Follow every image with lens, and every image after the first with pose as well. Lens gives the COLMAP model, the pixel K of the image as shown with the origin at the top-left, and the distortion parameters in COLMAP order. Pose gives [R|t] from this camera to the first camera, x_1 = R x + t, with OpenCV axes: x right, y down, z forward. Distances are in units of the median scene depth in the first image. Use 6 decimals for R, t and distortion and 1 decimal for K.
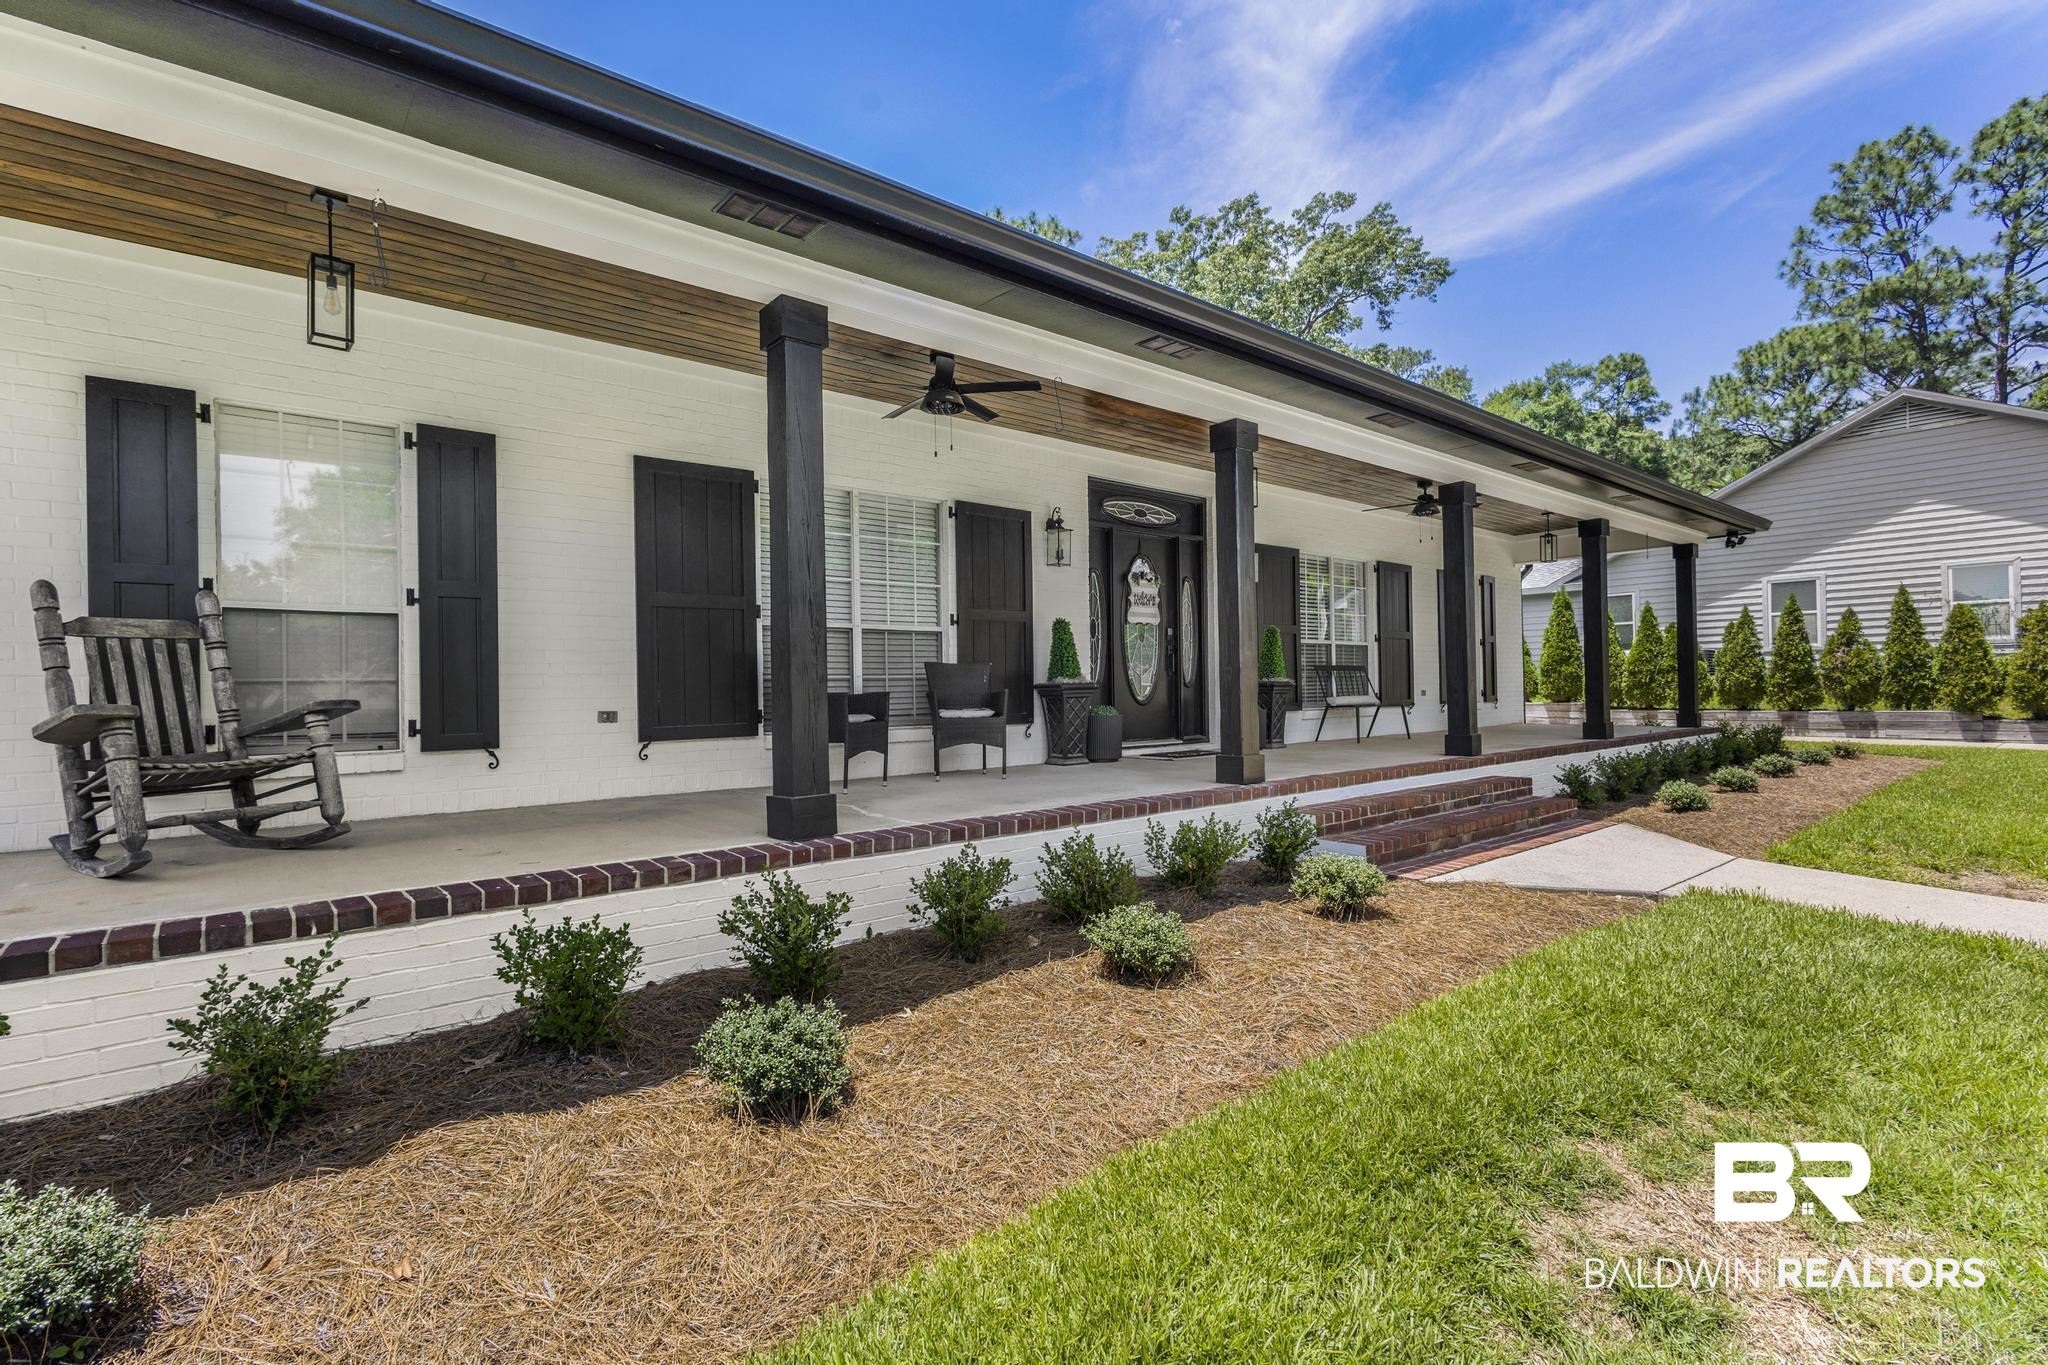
lens RADIAL K [[921.8, 0, 1022.1], [0, 921.8, 672.0], [0, 0, 1]] dist [0.001219, 0.000043]
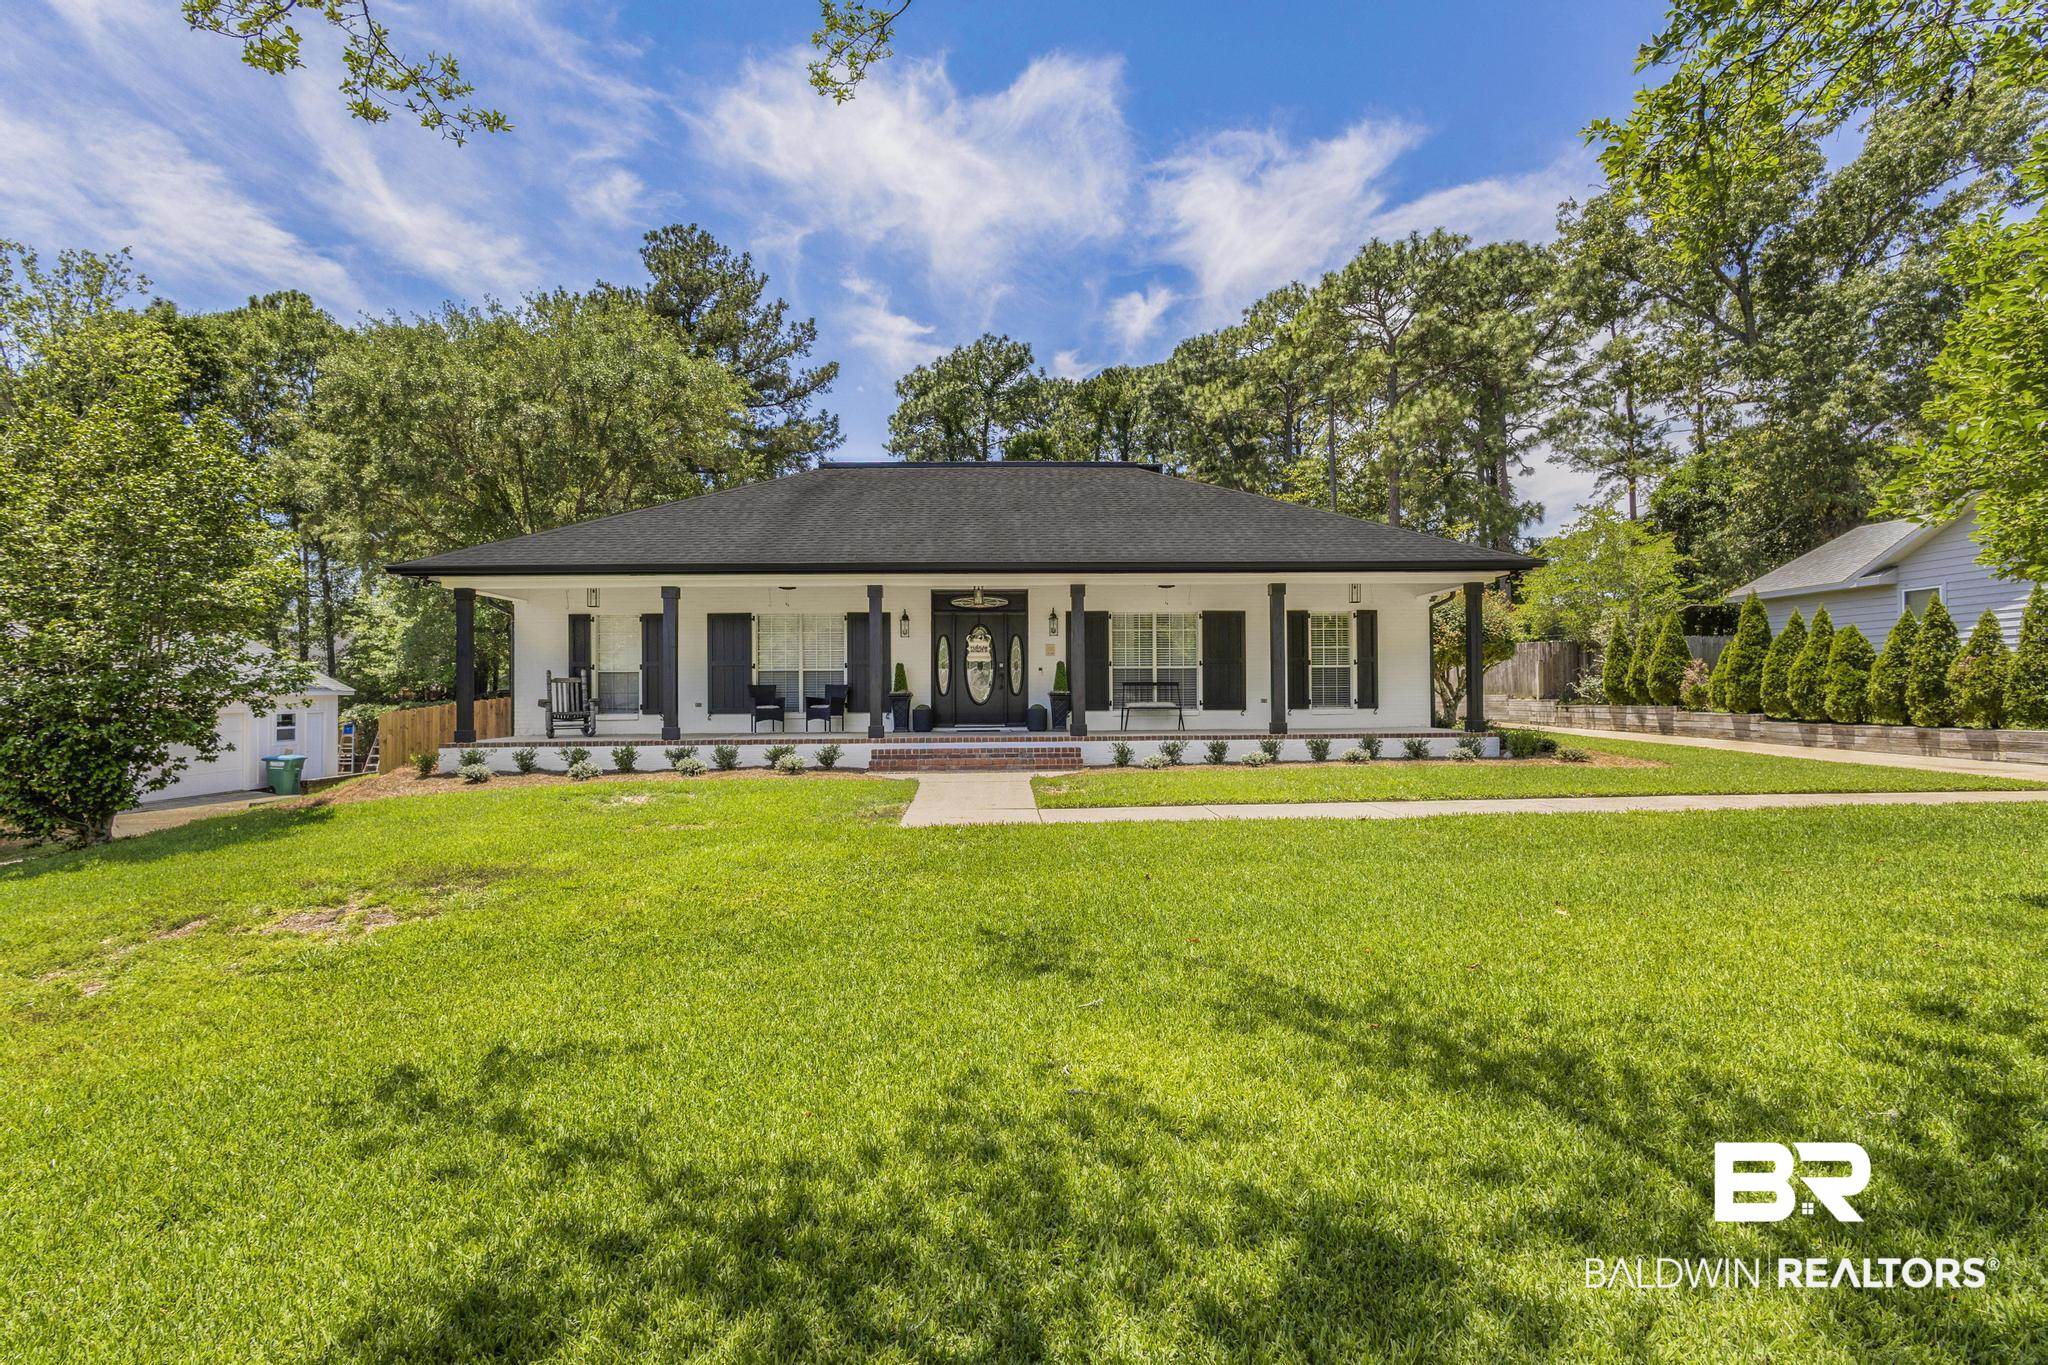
lens RADIAL K [[921.8, 0, 1022.1], [0, 921.8, 672.0], [0, 0, 1]] dist [0.001219, 0.000043]
pose [[0.822474, 0.002648, -0.568796, 1.249535], [0.005026, 0.999916, 0.011923, -0.052105], [0.568780, -0.012665, 0.822392, -0.502826]]
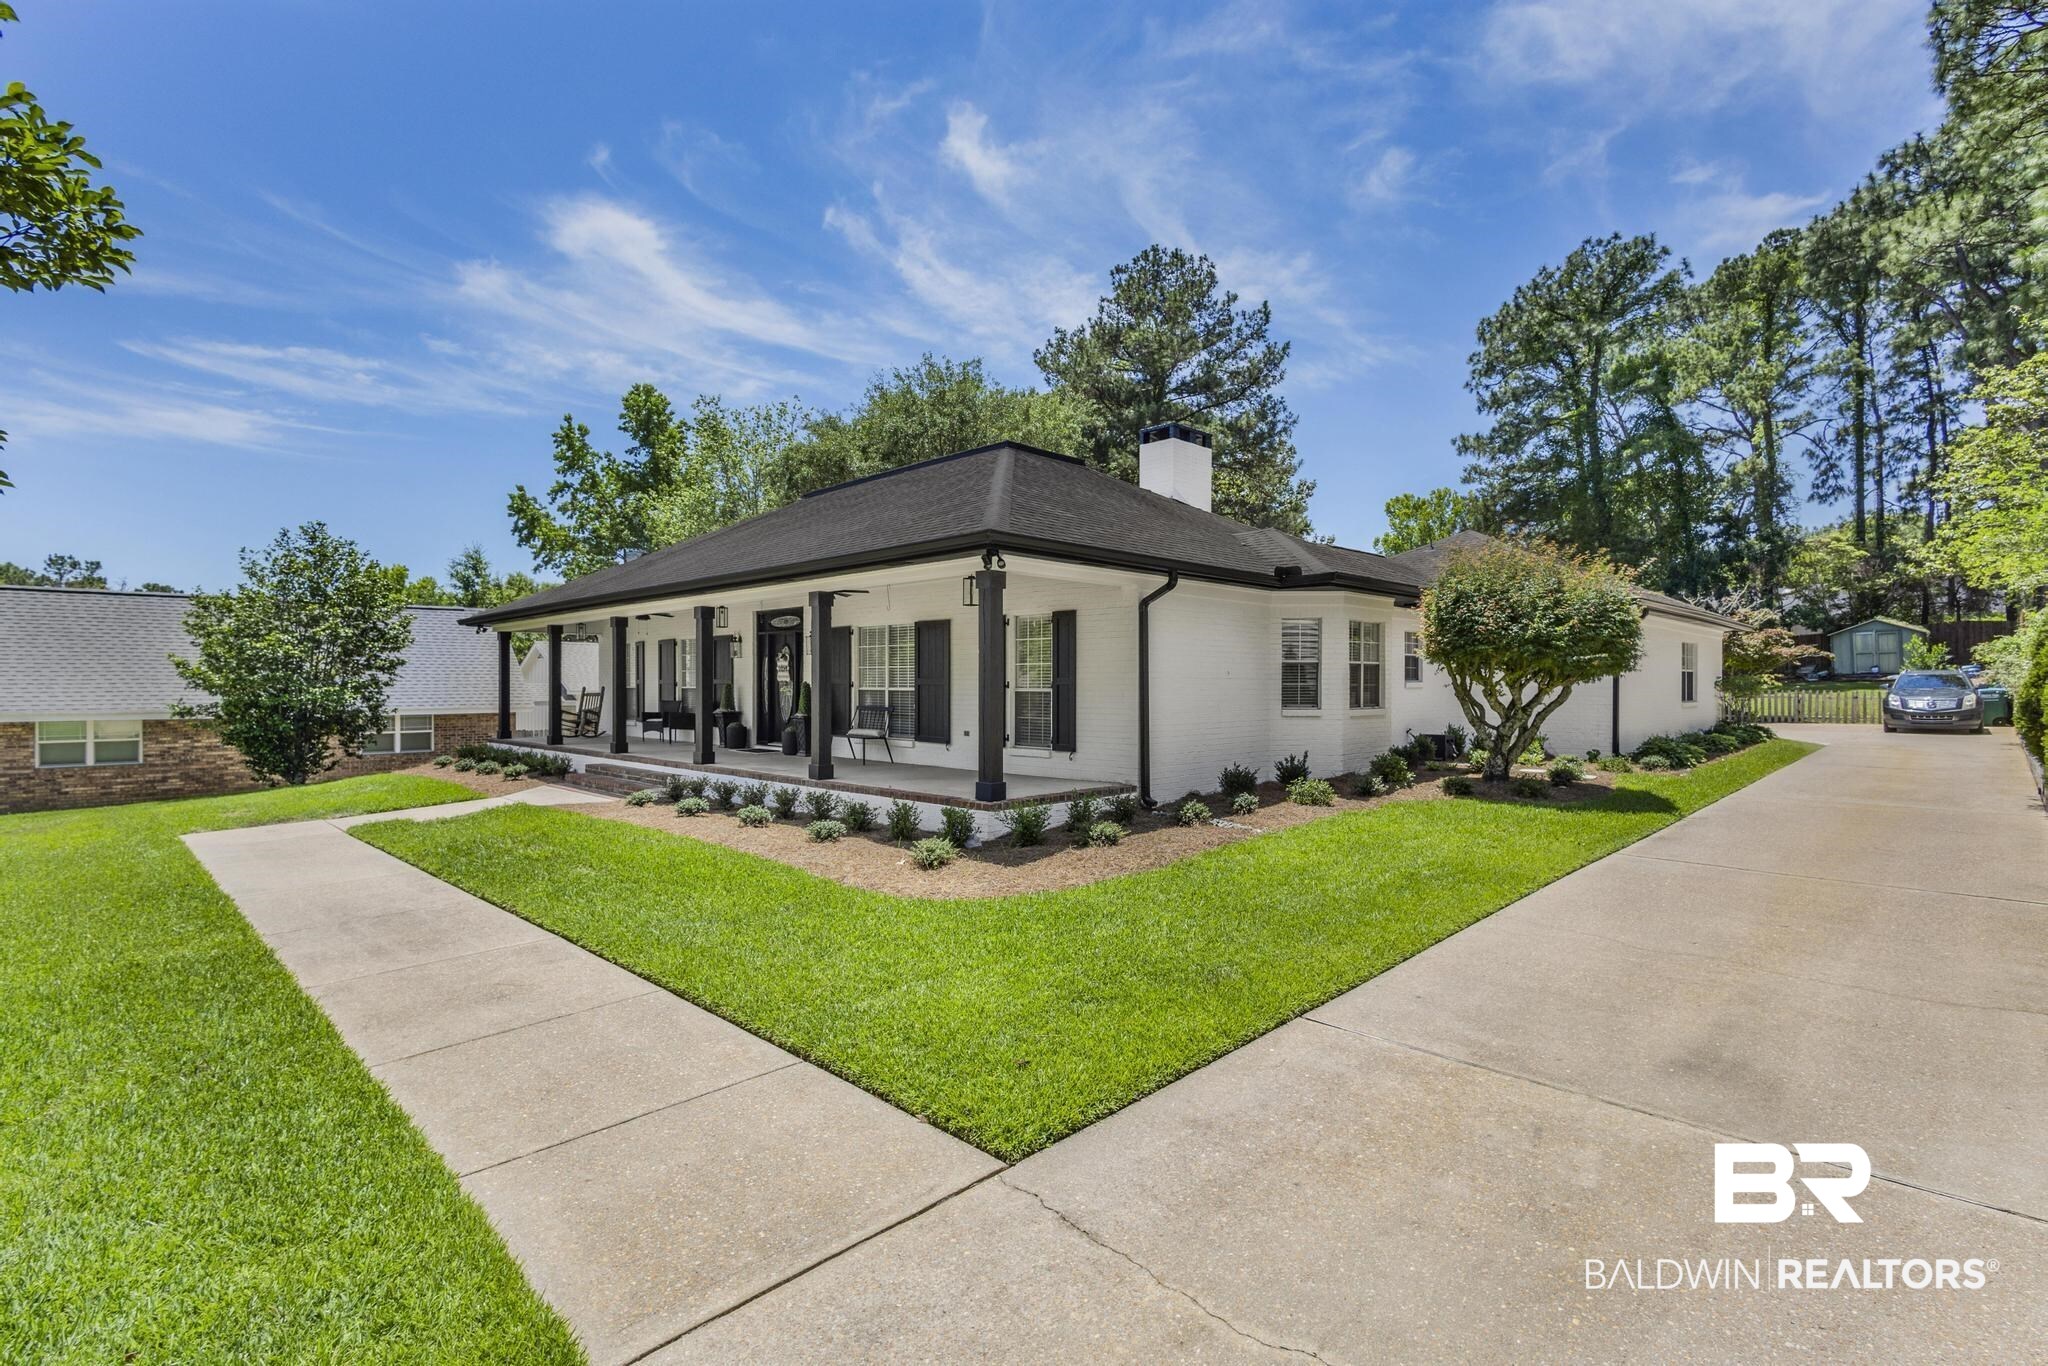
lens RADIAL K [[996.5, 0, 1024.0], [0, 996.5, 683.0], [0, 0, 1]] dist [-0.000218, -0.000546]
pose [[0.115155, 0.010231, -0.993295, 2.165636], [0.005102, 0.999928, 0.010890, -0.066550], [0.993334, -0.006322, 0.115095, 1.218704]]
